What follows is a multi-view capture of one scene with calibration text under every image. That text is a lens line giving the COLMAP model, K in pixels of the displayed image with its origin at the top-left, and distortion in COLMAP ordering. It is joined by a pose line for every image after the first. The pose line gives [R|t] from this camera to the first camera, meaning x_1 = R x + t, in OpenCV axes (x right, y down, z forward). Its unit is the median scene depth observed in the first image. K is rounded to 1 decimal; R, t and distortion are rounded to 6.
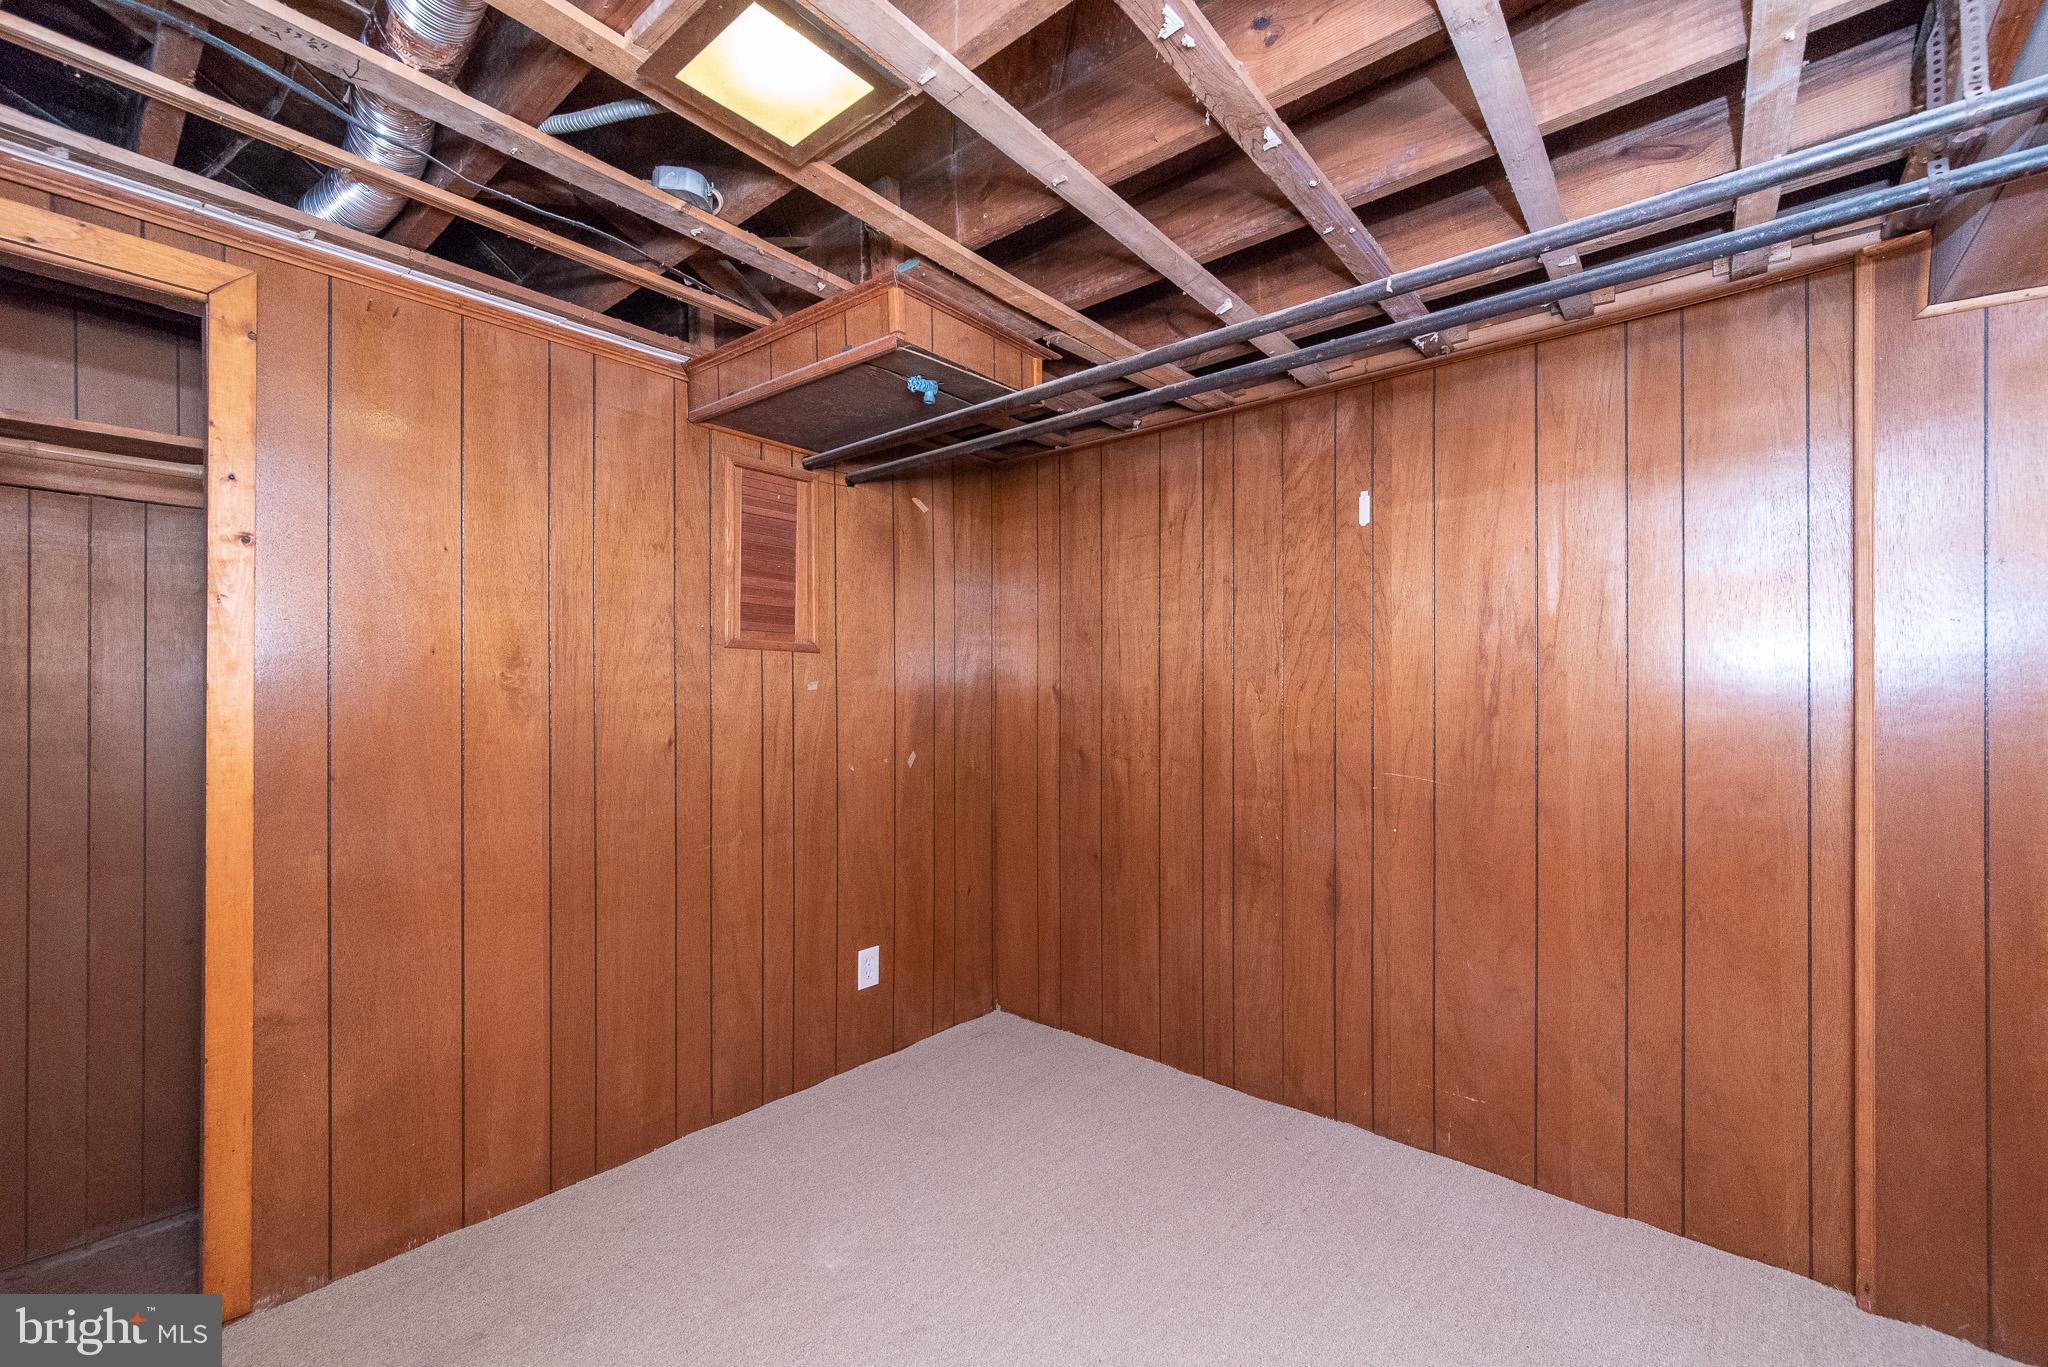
lens RADIAL K [[818.5, 0, 1030.8], [0, 818.5, 688.7], [0, 0, 1]] dist [-0.002112, -0.000069]
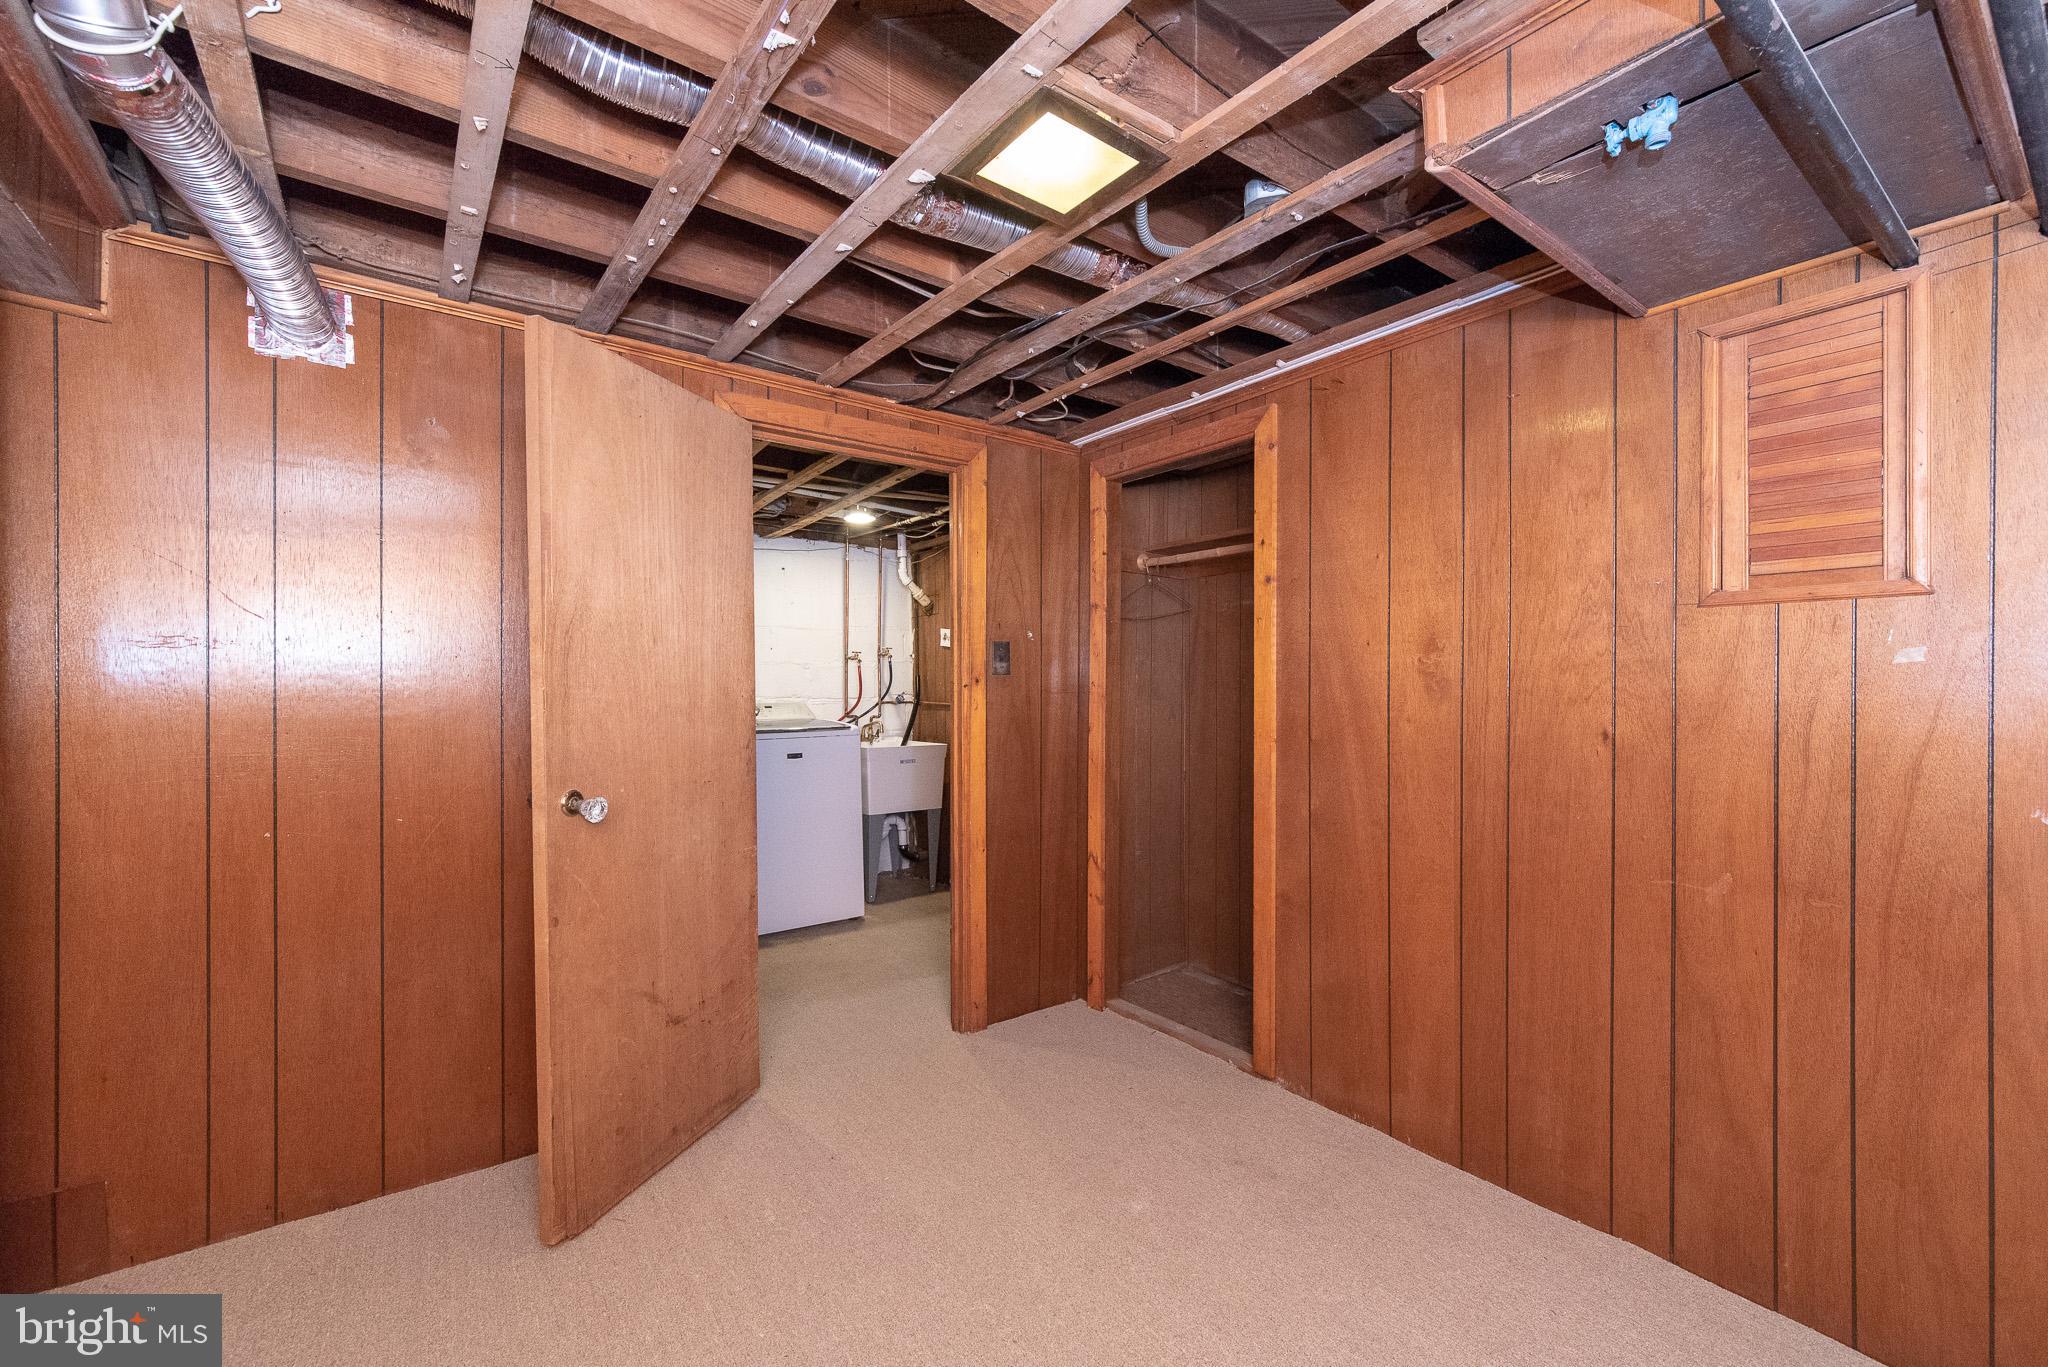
lens RADIAL K [[818.5, 0, 1038.4], [0, 818.5, 697.4], [0, 0, 1]] dist [-0.002112, -0.000069]
pose [[-0.194631, 0.007075, -0.980851, 0.434162], [0.011640, 0.999920, 0.004902, 0.017515], [0.980808, -0.010463, -0.194698, 0.589411]]
